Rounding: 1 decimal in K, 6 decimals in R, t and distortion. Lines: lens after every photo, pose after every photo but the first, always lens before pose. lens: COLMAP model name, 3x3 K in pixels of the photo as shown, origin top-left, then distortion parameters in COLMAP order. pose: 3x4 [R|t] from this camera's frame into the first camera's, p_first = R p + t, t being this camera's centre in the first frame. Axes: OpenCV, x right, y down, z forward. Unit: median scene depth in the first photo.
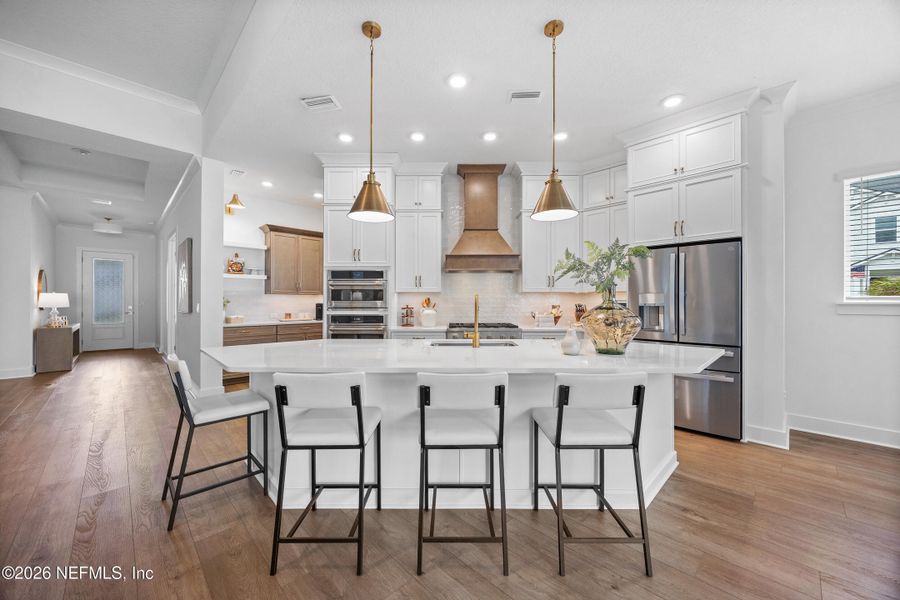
lens RADIAL K [[340.4, 0, 450.0], [0, 340.4, 300.0], [0, 0, 1]] dist [-0.003981, -0.000105]
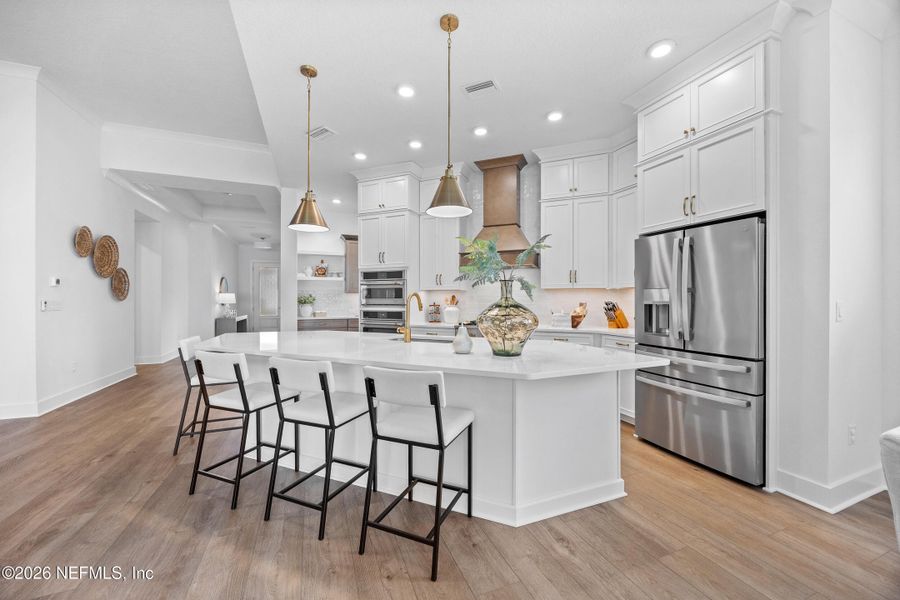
lens RADIAL K [[343.2, 0, 450.0], [0, 343.2, 300.0], [0, 0, 1]] dist [-0.003702, -0.000152]
pose [[0.922649, 0.000872, -0.385641, 0.356215], [0.001628, 0.999980, 0.006156, 0.000737], [0.385638, -0.006307, 0.922629, 0.040470]]
